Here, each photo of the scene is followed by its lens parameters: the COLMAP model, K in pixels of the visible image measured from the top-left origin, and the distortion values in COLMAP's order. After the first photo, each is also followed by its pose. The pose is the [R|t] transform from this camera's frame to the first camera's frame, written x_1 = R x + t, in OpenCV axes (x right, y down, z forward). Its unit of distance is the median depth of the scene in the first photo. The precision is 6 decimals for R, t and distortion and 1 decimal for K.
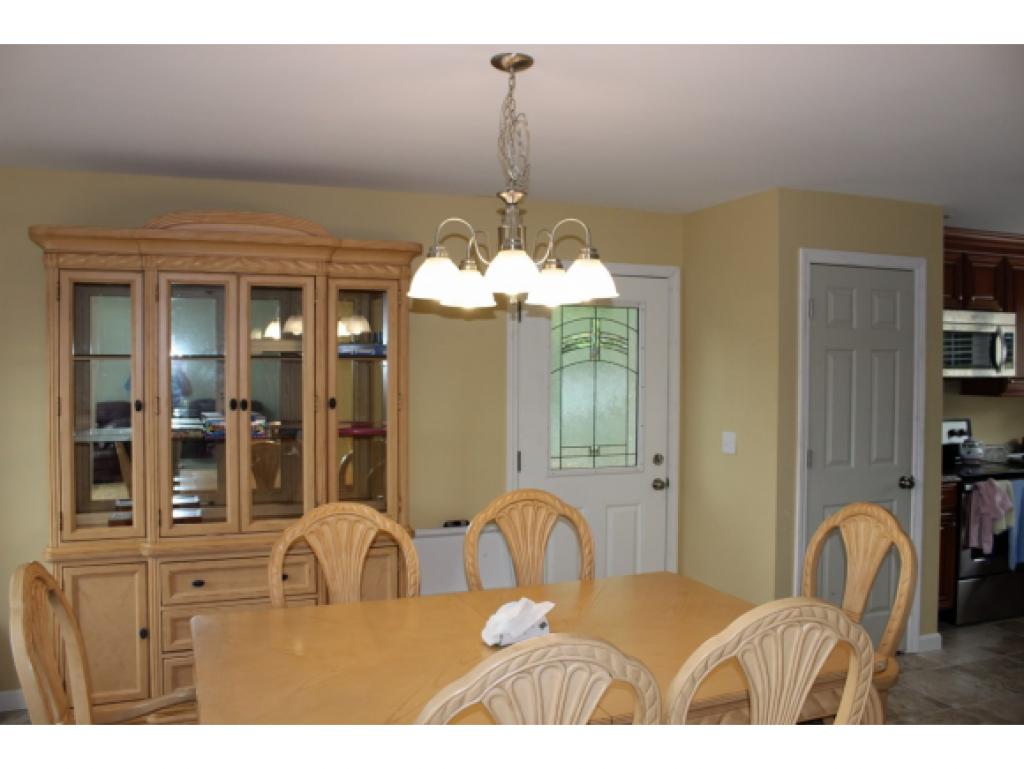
lens RADIAL K [[853.4, 0, 504.2], [0, 853.4, 389.3], [0, 0, 1]] dist [-0.147895, 0.122494]
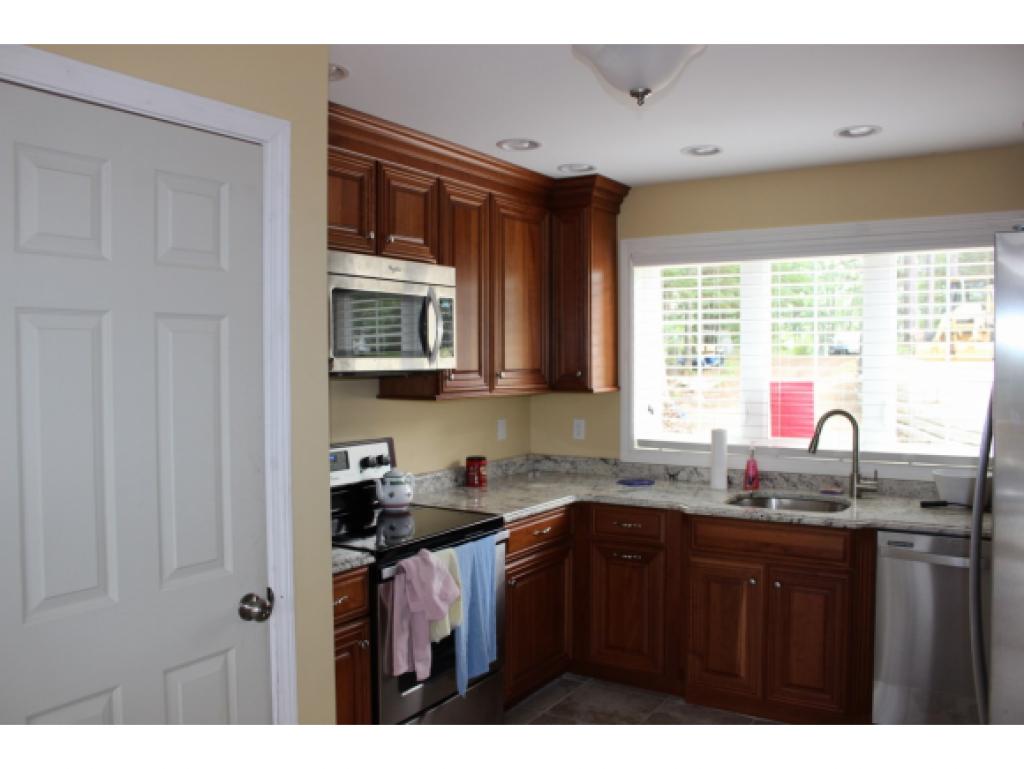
lens RADIAL K [[853.4, 0, 514.9], [0, 853.4, 385.5], [0, 0, 1]] dist [-0.147895, 0.122494]
pose [[0.804801, -0.021960, 0.593138, 0.279360], [0.017635, 0.999759, 0.013087, -0.011111], [-0.593283, -0.000072, 0.804994, 0.460378]]
